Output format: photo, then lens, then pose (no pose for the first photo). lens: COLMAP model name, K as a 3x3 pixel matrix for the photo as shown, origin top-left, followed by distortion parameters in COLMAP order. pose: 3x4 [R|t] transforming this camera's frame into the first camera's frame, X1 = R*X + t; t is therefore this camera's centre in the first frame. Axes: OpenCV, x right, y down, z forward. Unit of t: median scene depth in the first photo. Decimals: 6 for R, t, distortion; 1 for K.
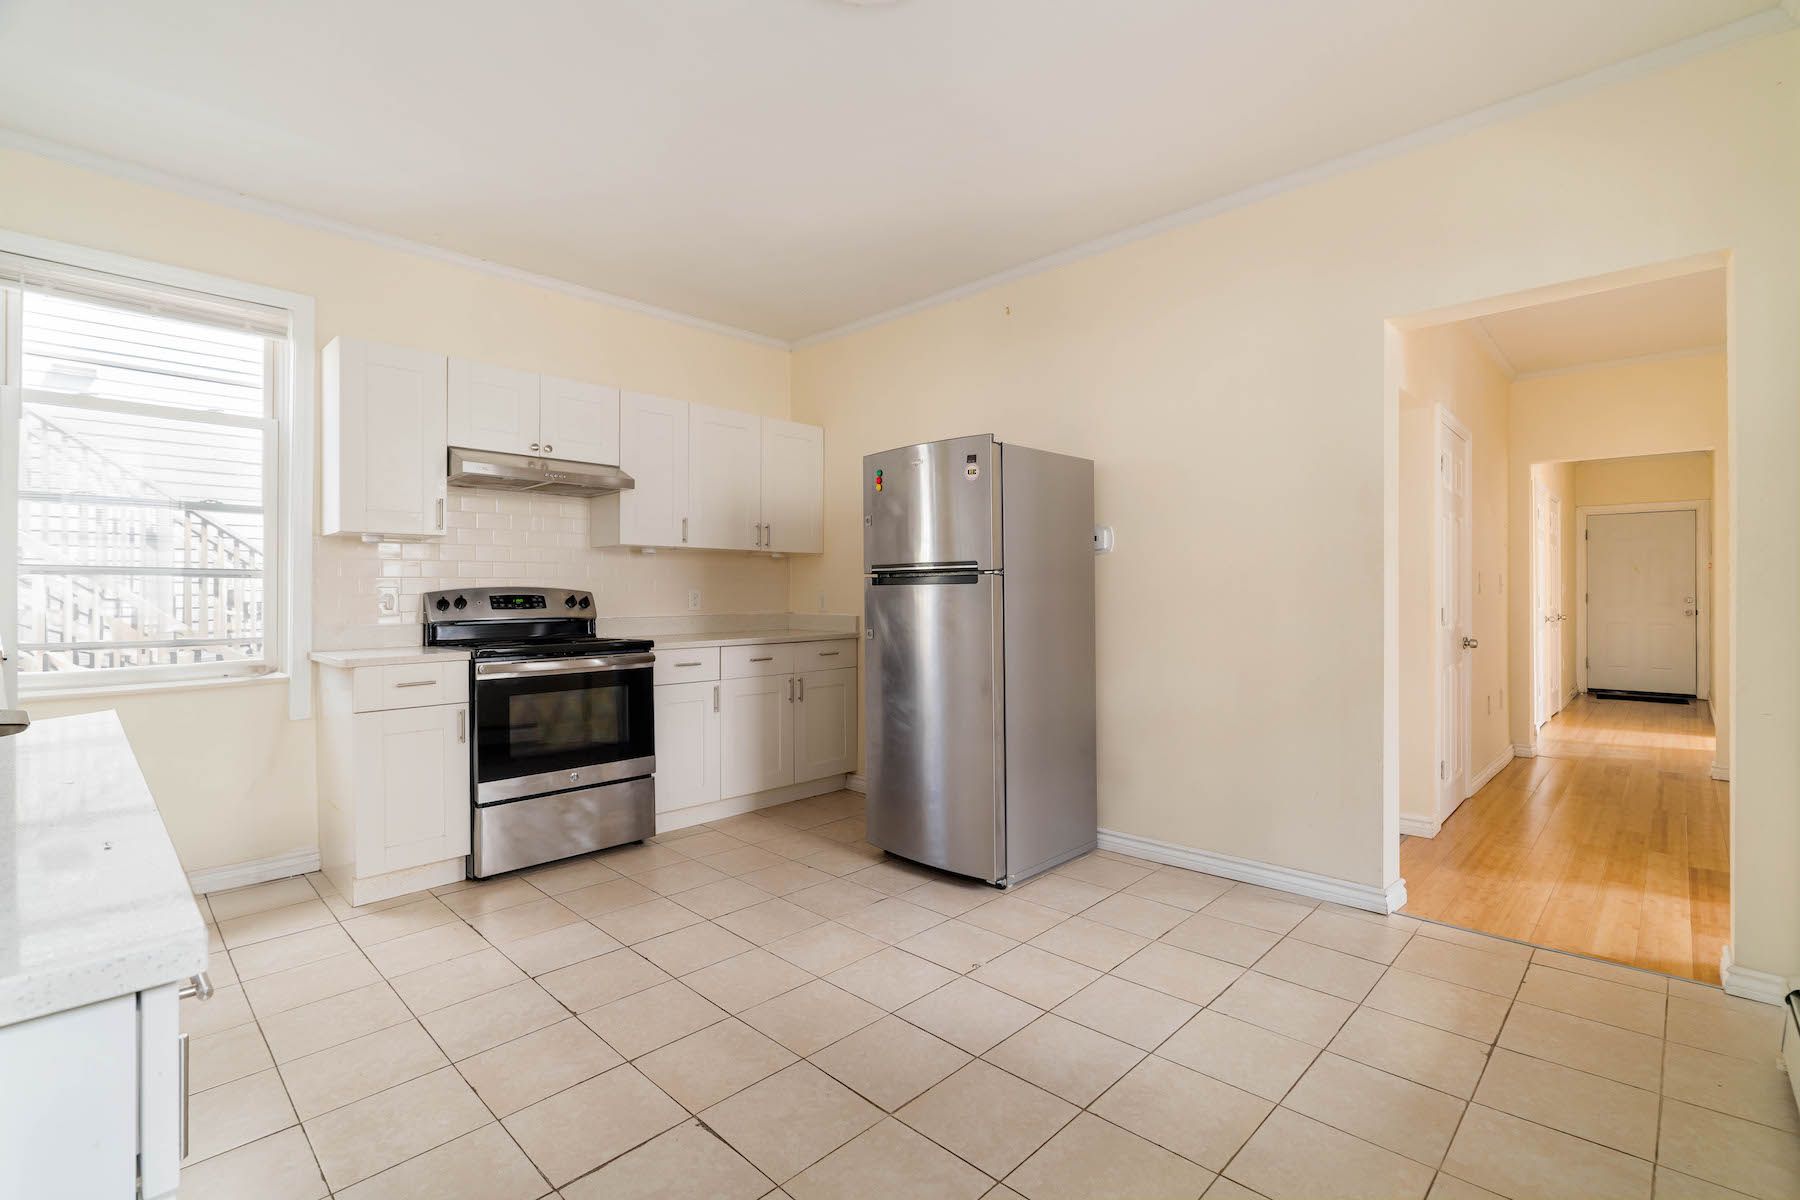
lens RADIAL K [[814.7, 0, 900.0], [0, 814.7, 600.0], [0, 0, 1]] dist [-0.002844, -0.000114]
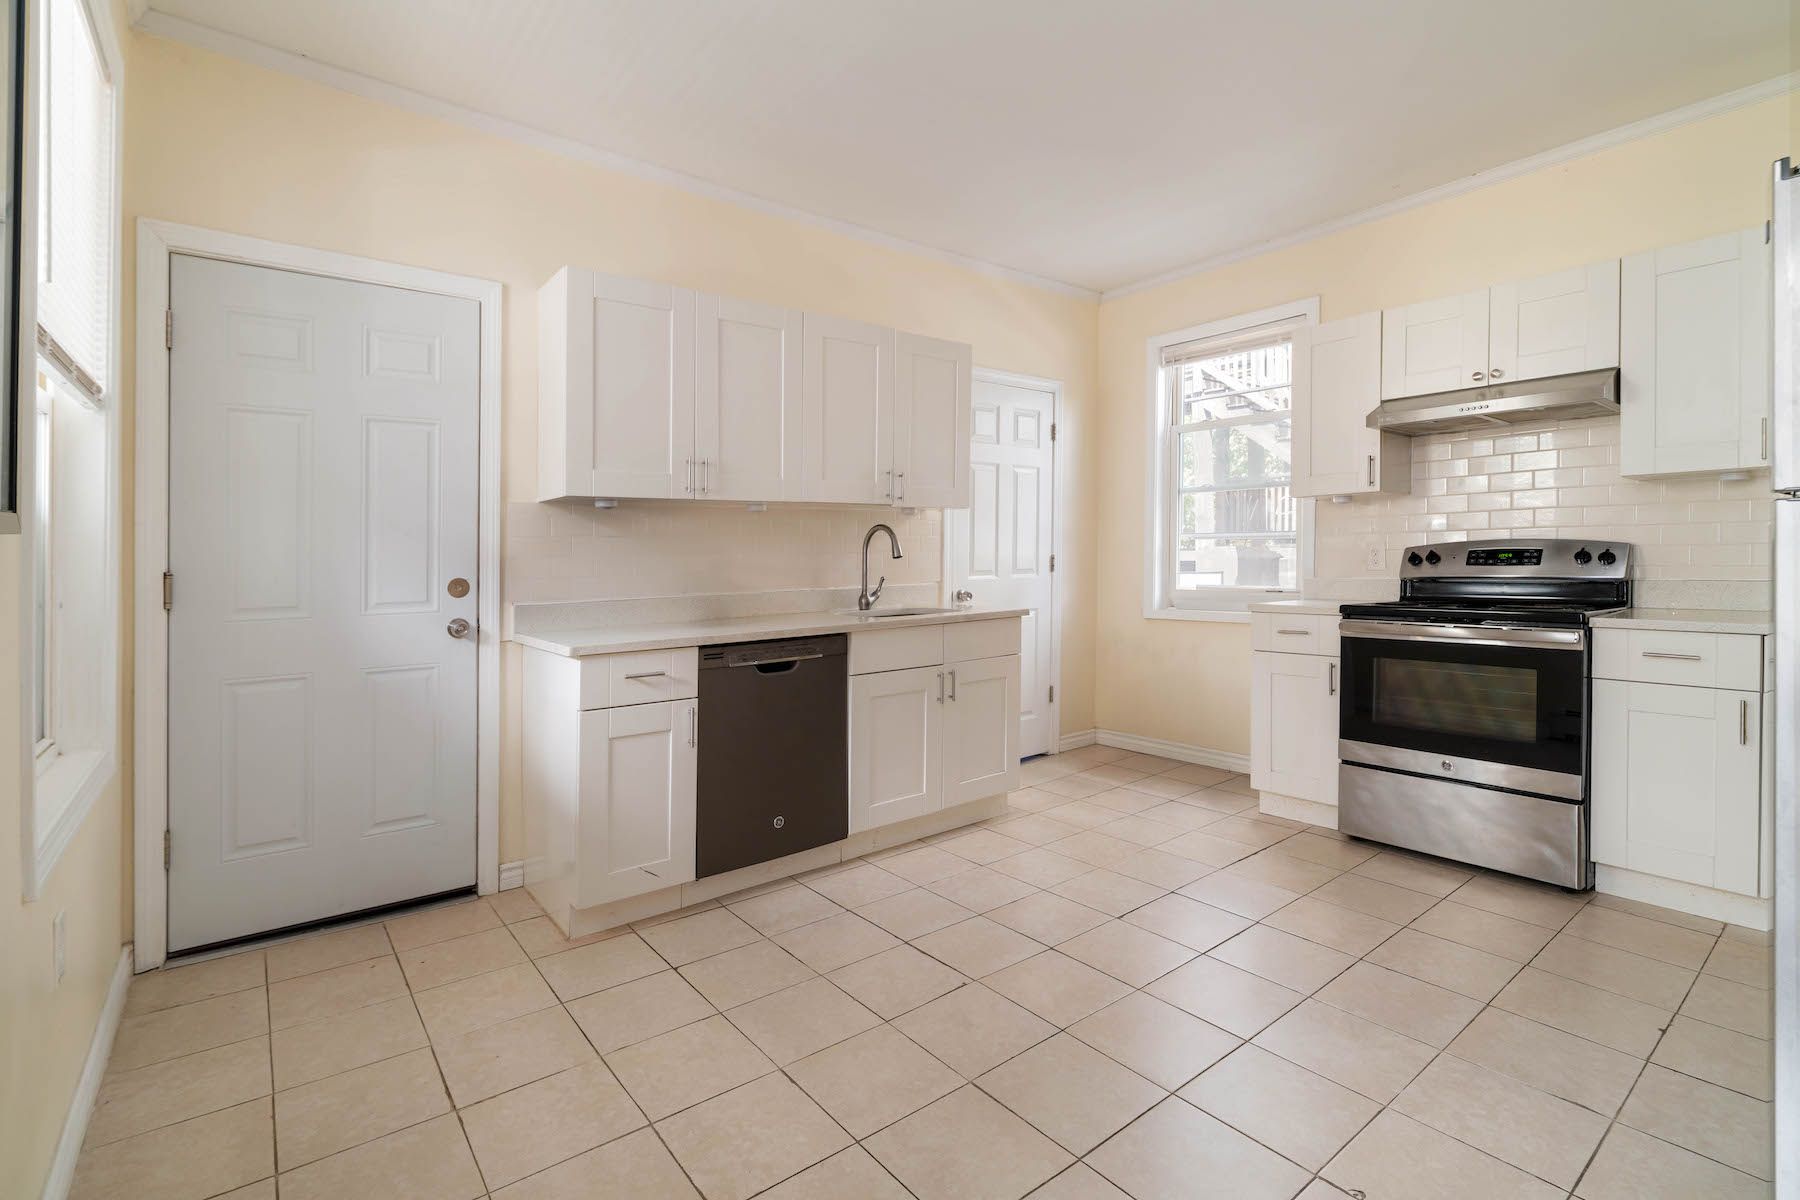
lens RADIAL K [[823.1, 0, 899.7], [0, 823.1, 551.7], [0, 0, 1]] dist [0.000239, 0.000189]
pose [[-0.126808, -0.003356, -0.991922, 0.484806], [0.008944, 0.999950, -0.004527, -0.005313], [0.991887, -0.009446, -0.126771, 0.508786]]
